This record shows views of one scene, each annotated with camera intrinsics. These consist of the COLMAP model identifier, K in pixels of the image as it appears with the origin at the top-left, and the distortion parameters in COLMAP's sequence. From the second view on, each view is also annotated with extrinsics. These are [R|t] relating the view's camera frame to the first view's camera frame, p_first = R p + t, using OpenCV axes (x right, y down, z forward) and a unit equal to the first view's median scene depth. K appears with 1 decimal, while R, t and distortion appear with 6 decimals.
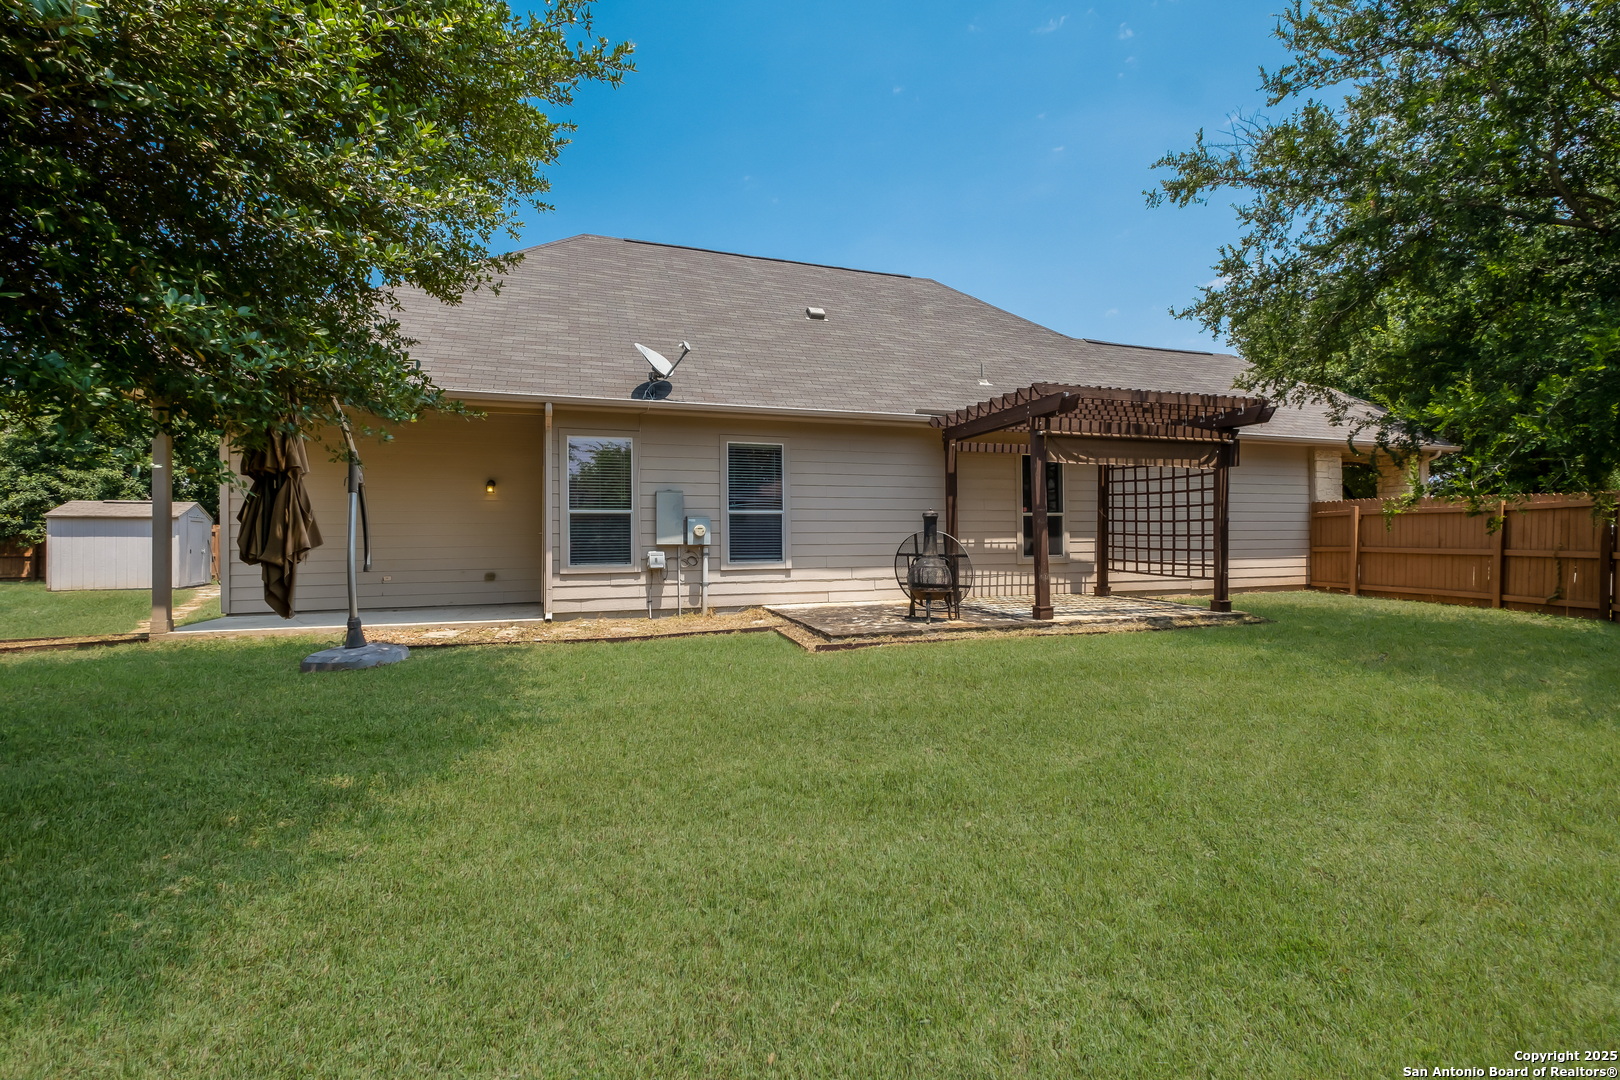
lens RADIAL K [[689.3, 0, 806.6], [0, 689.3, 535.7], [0, 0, 1]] dist [-0.000156, -0.000872]
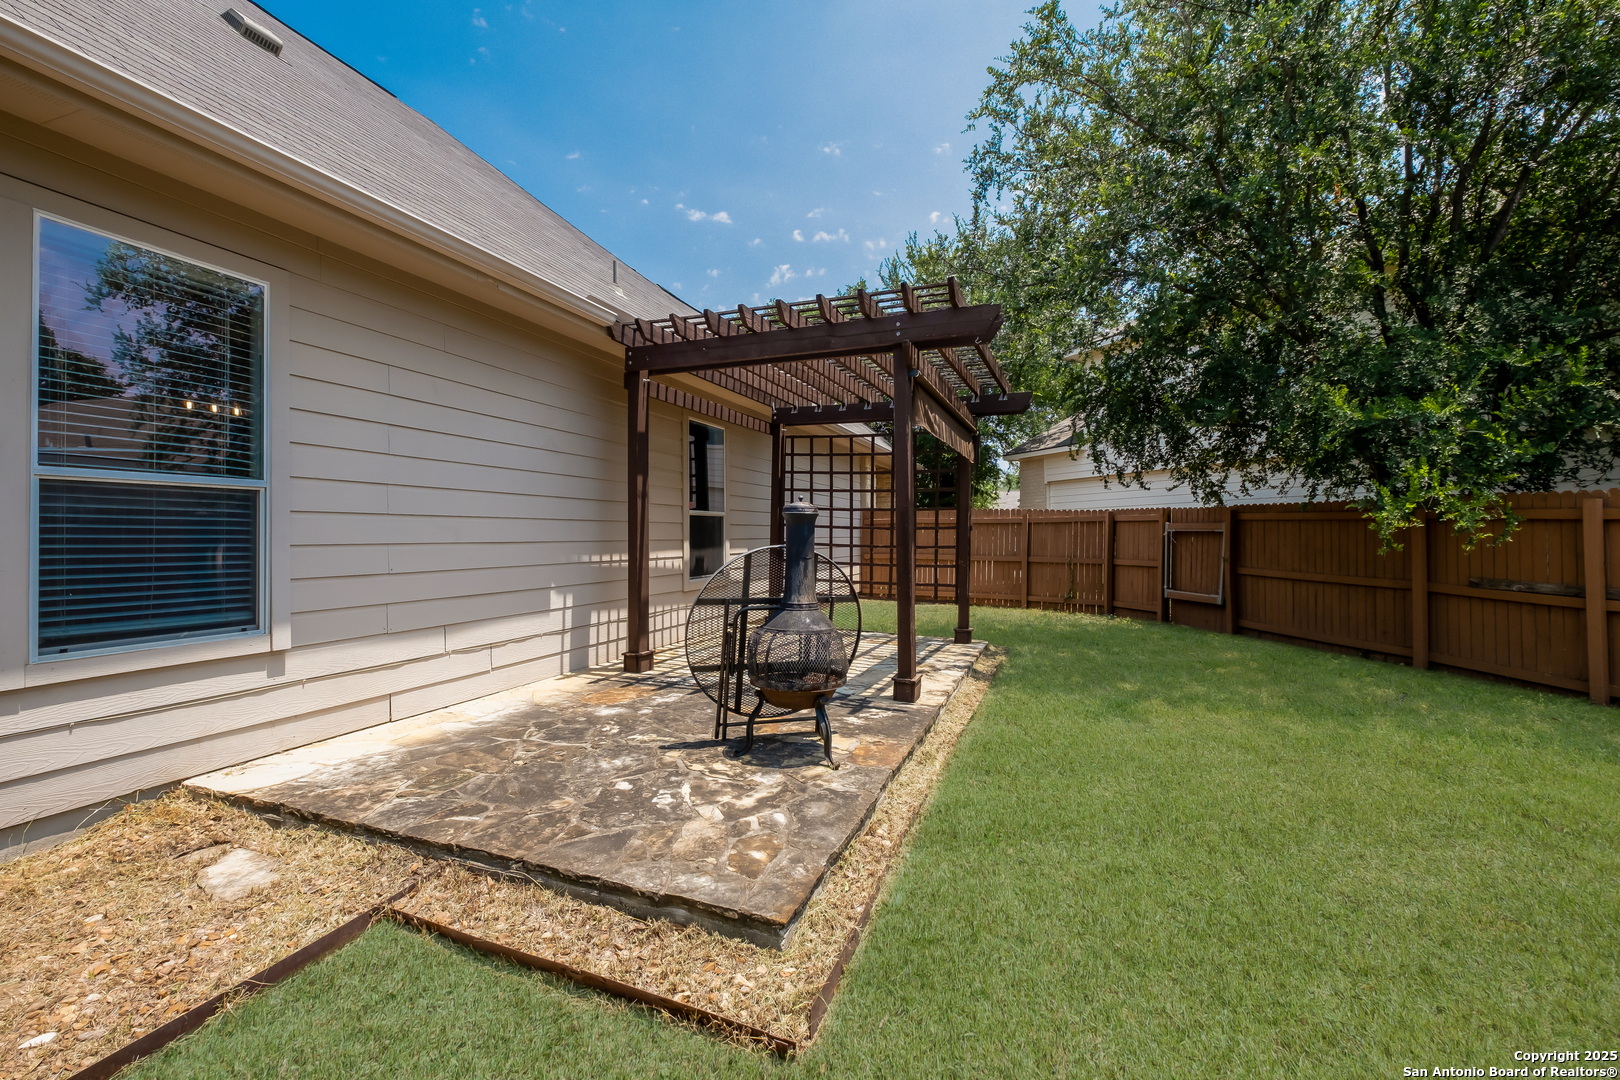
lens RADIAL K [[694.7, 0, 809.5], [0, 694.7, 524.2], [0, 0, 1]] dist [0.000095, 0.000032]
pose [[0.610842, 0.018719, 0.791531, -0.137670], [0.000182, 0.999717, -0.023782, -0.006144], [-0.791753, 0.014671, 0.610666, 0.571806]]
